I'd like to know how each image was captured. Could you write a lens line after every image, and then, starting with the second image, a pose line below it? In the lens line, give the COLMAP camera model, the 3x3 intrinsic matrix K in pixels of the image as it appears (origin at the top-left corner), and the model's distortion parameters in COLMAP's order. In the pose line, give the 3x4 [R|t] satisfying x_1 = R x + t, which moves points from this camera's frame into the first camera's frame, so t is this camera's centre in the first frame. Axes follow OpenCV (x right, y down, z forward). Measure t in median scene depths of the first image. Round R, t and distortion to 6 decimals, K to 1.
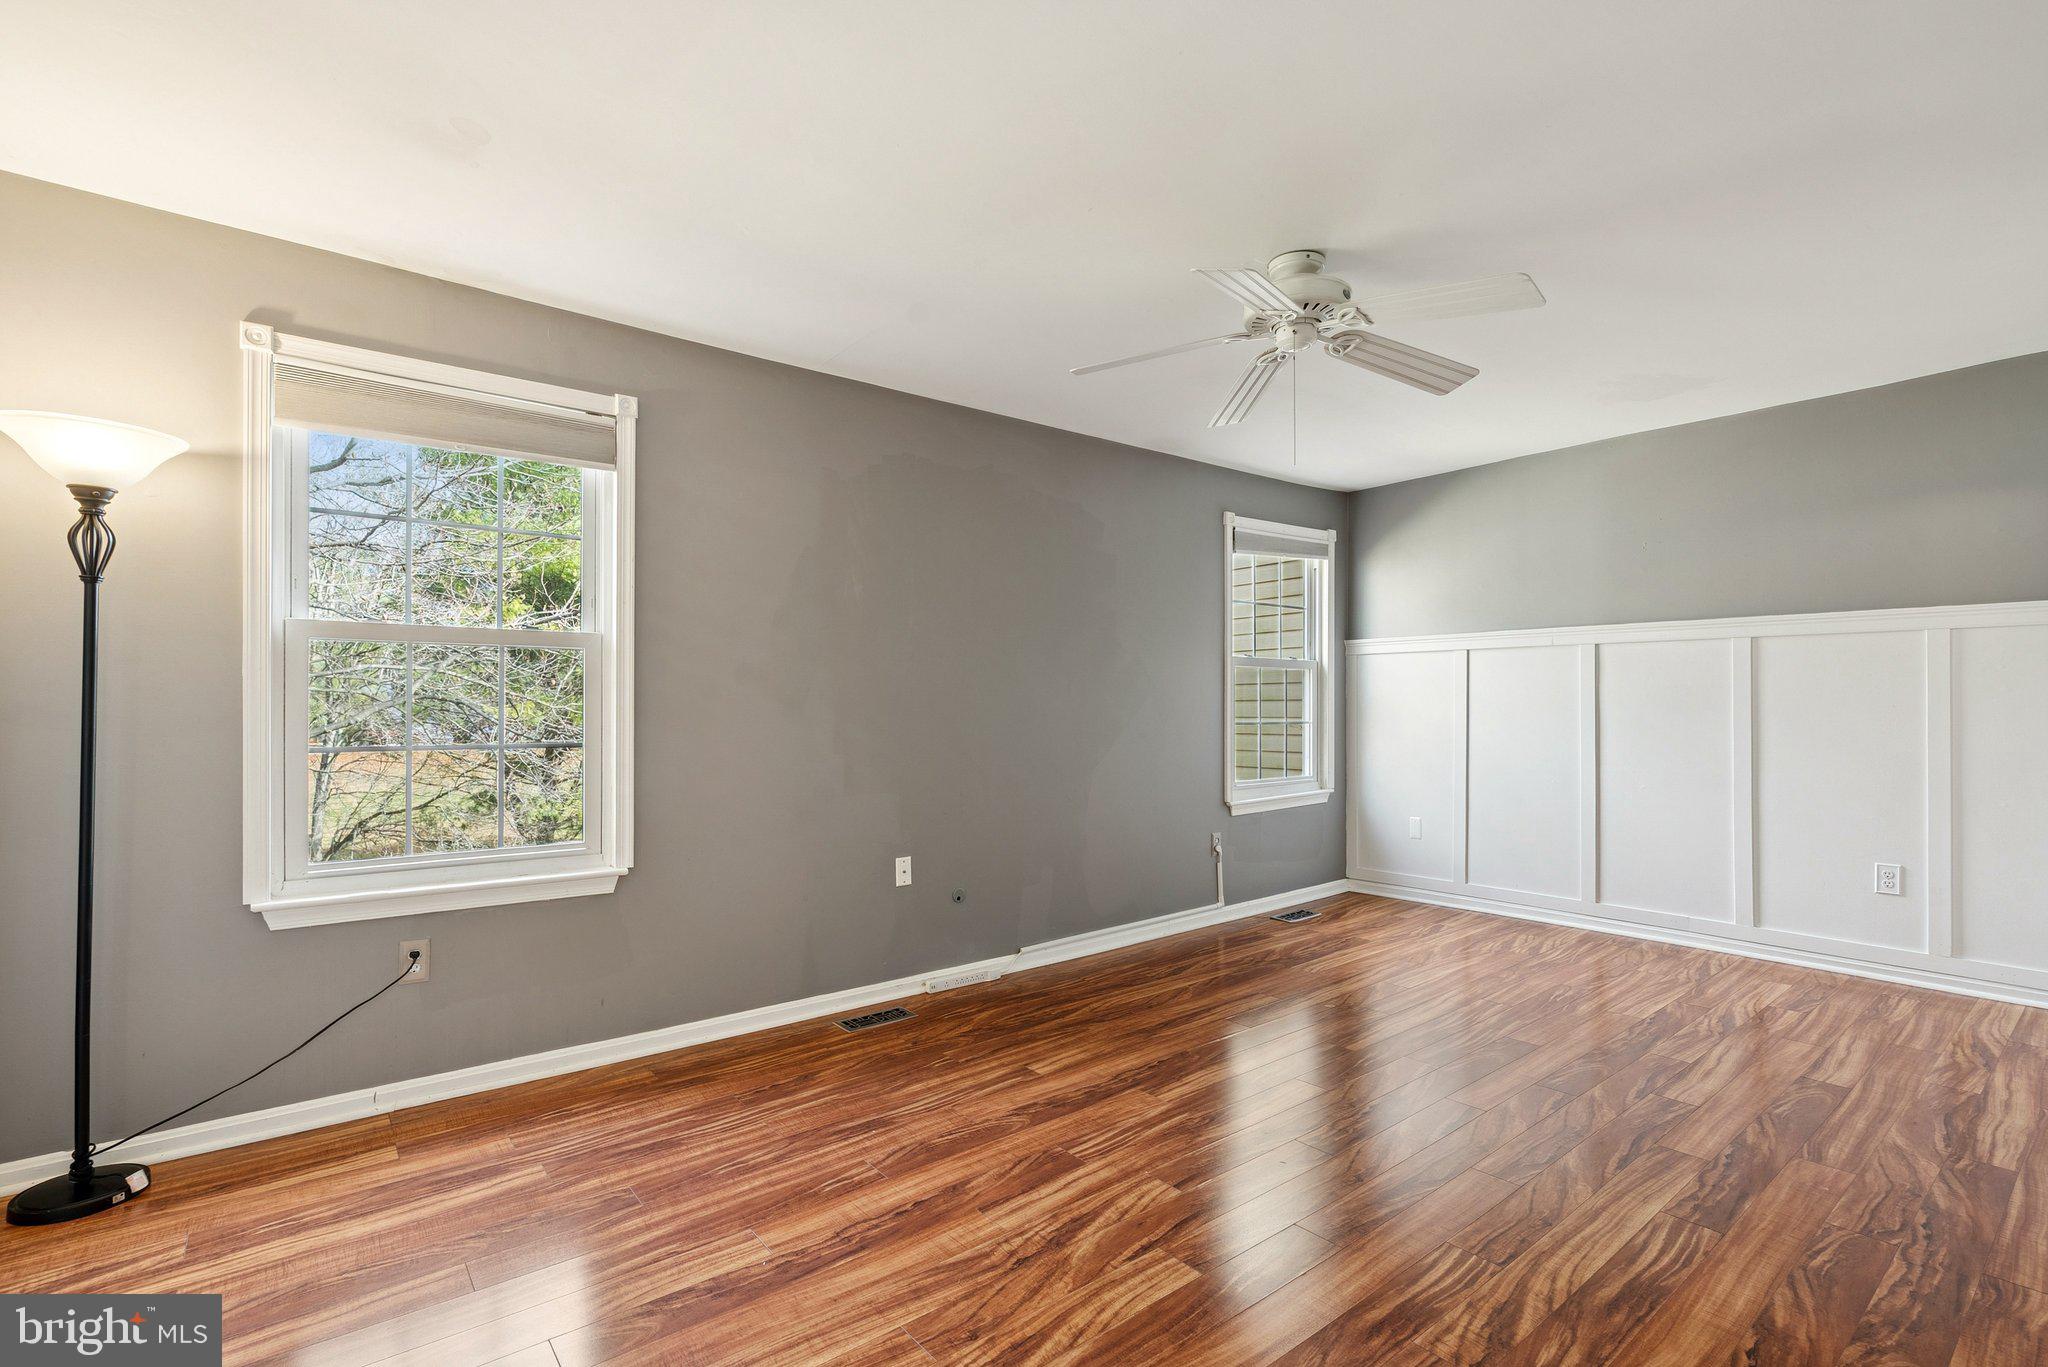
lens RADIAL K [[937.2, 0, 1028.0], [0, 937.2, 686.3], [0, 0, 1]] dist [-0.000522, 0.000366]
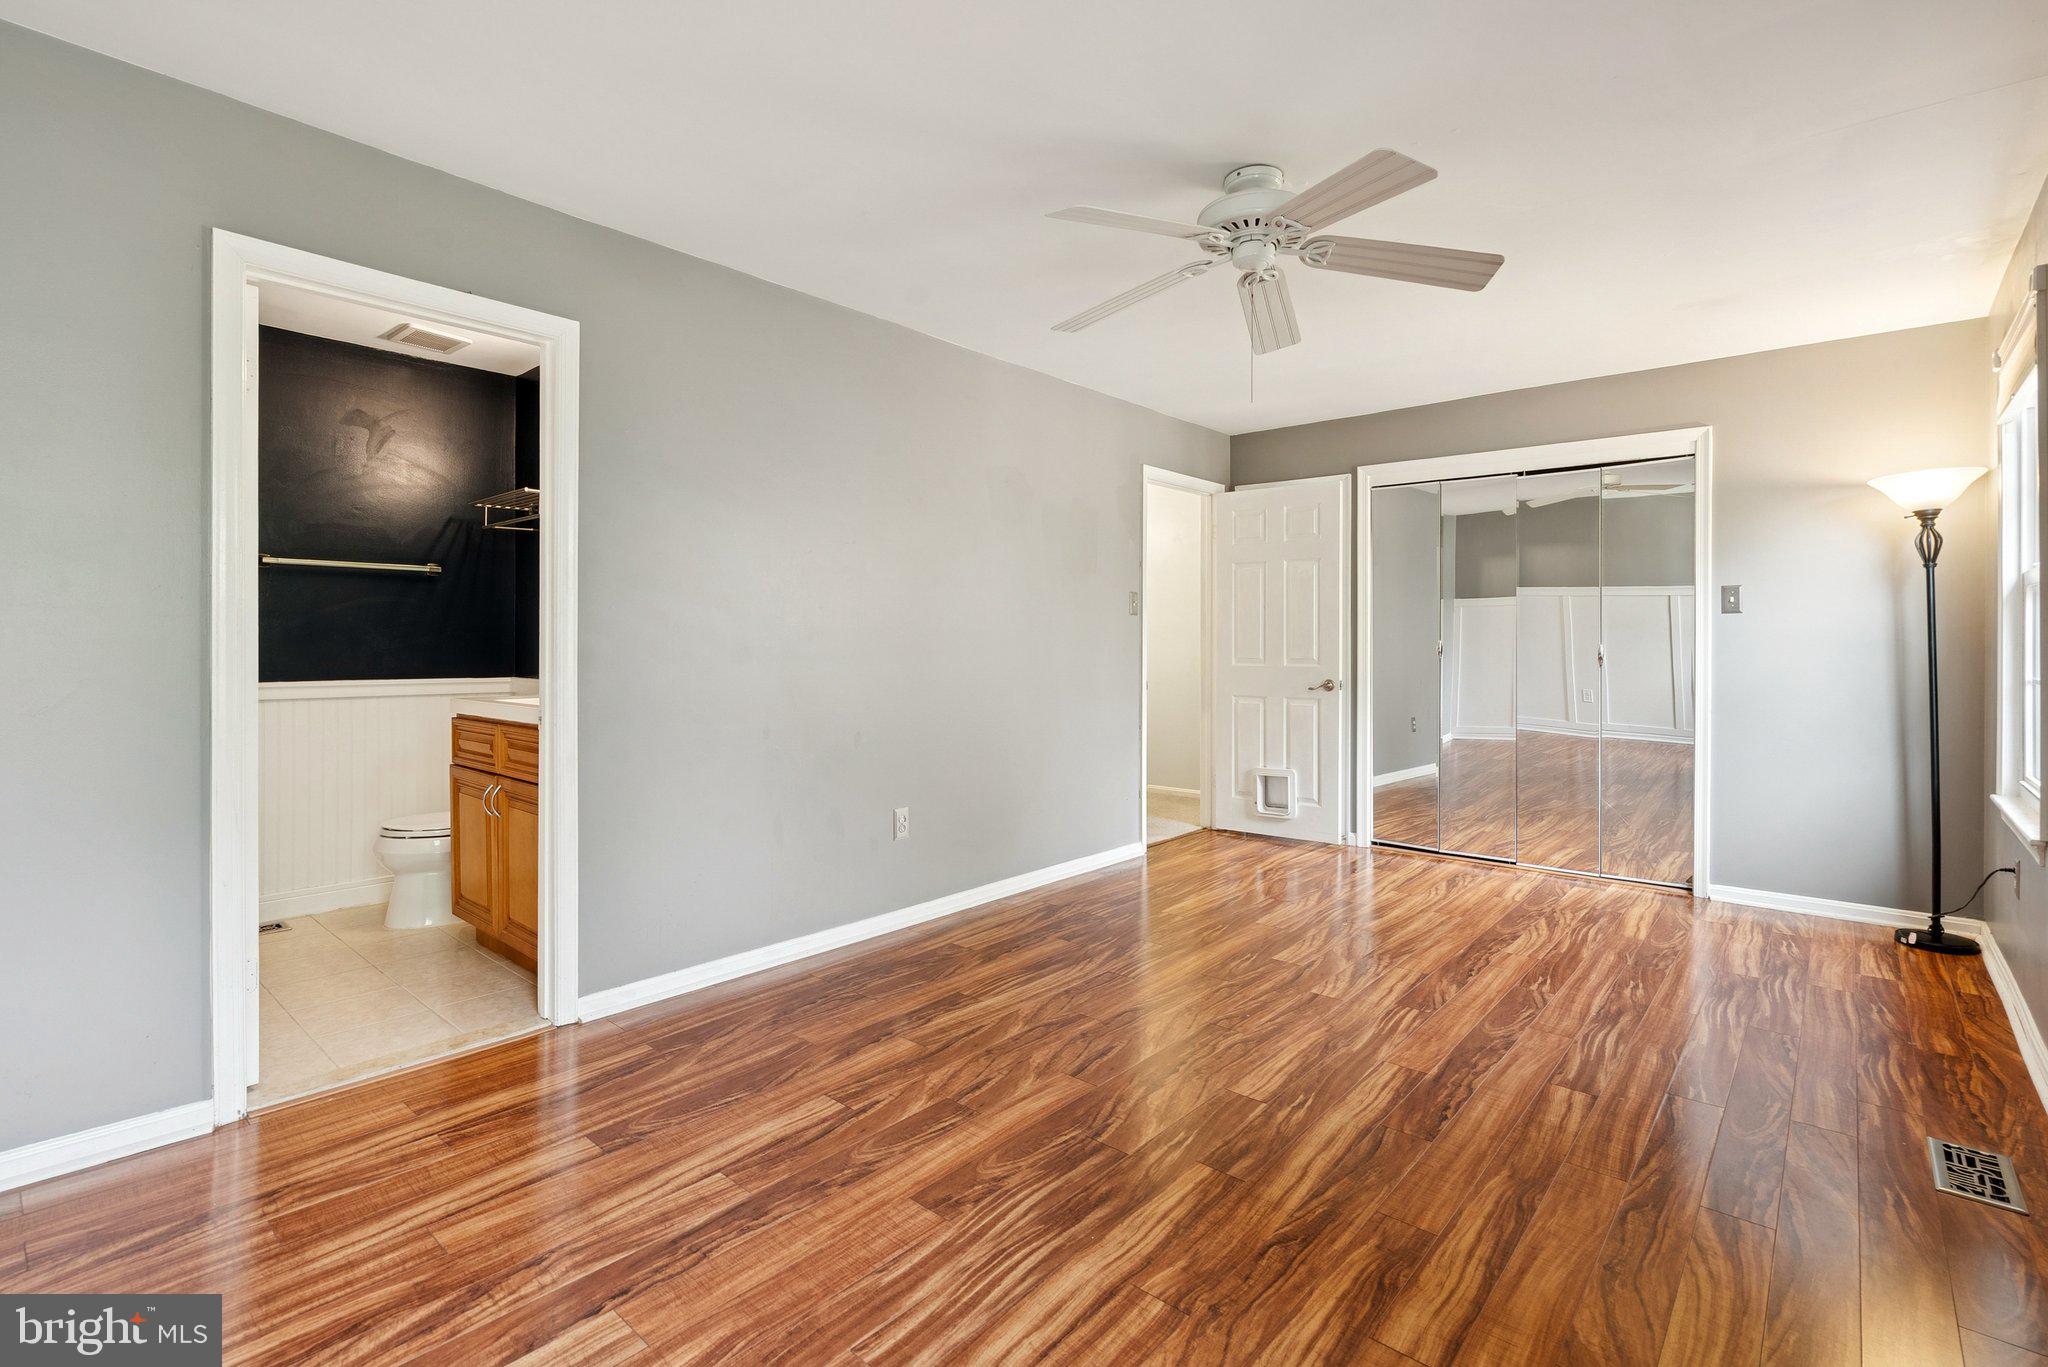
lens RADIAL K [[937.2, 0, 1021.3], [0, 937.2, 667.8], [0, 0, 1]] dist [-0.000522, 0.000366]
pose [[-0.985461, 0.003269, -0.169871, 0.737341], [0.002265, 0.999979, 0.006106, 0.044148], [0.169887, 0.005633, -0.985447, 2.059410]]
